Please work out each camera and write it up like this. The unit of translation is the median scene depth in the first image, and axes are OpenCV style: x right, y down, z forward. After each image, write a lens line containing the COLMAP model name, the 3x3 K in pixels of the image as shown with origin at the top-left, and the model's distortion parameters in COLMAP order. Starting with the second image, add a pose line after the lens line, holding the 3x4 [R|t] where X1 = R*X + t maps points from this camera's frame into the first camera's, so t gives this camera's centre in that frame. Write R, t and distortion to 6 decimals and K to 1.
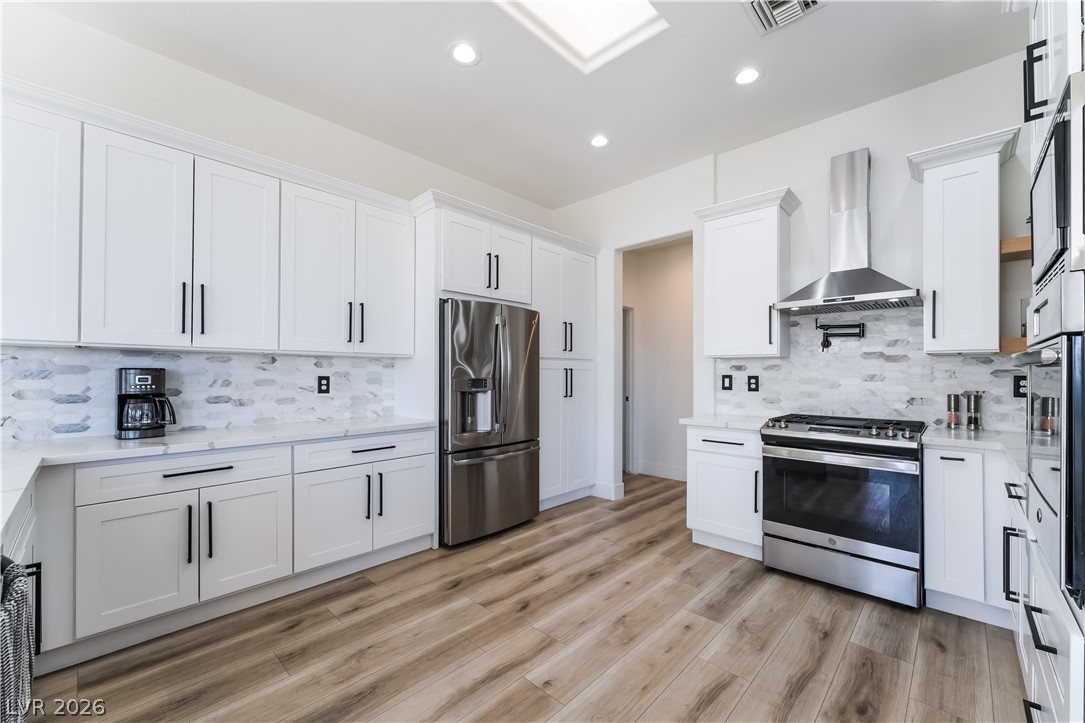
lens RADIAL K [[443.9, 0, 543.0], [0, 443.9, 370.5], [0, 0, 1]] dist [0.001160, -0.000182]
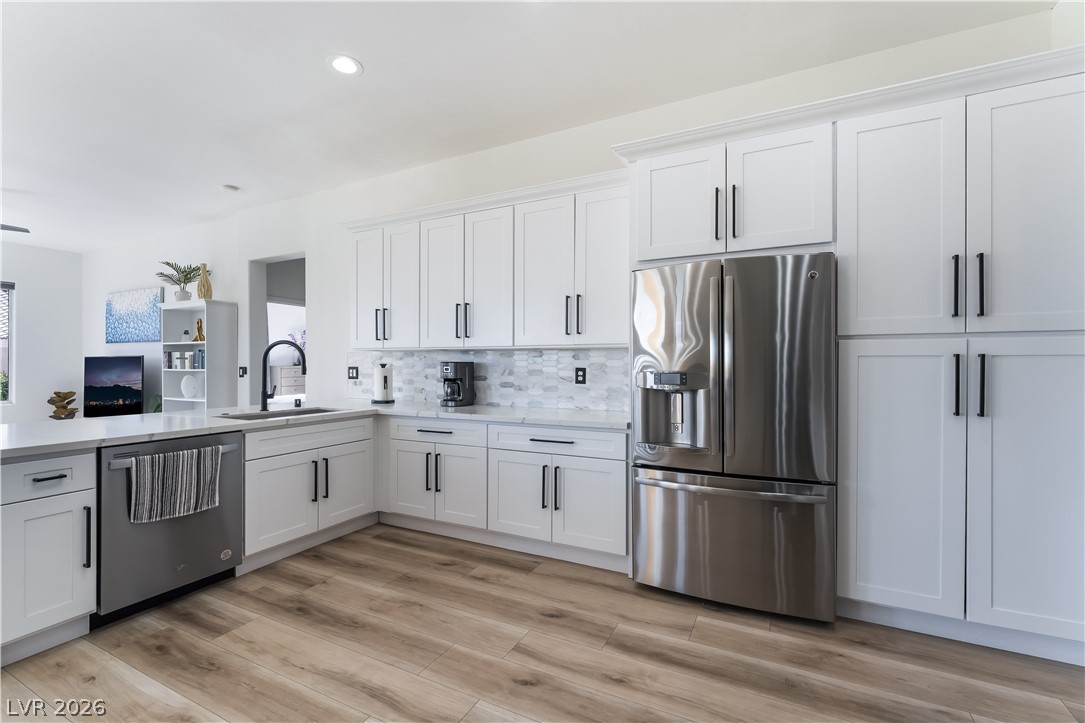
lens RADIAL K [[443.9, 0, 545.7], [0, 443.9, 362.5], [0, 0, 1]] dist [0.001160, -0.000182]
pose [[0.302783, -0.007607, -0.953029, 0.578394], [0.006468, 0.999962, -0.005927, 0.007103], [0.953038, -0.004370, 0.302820, 0.698959]]
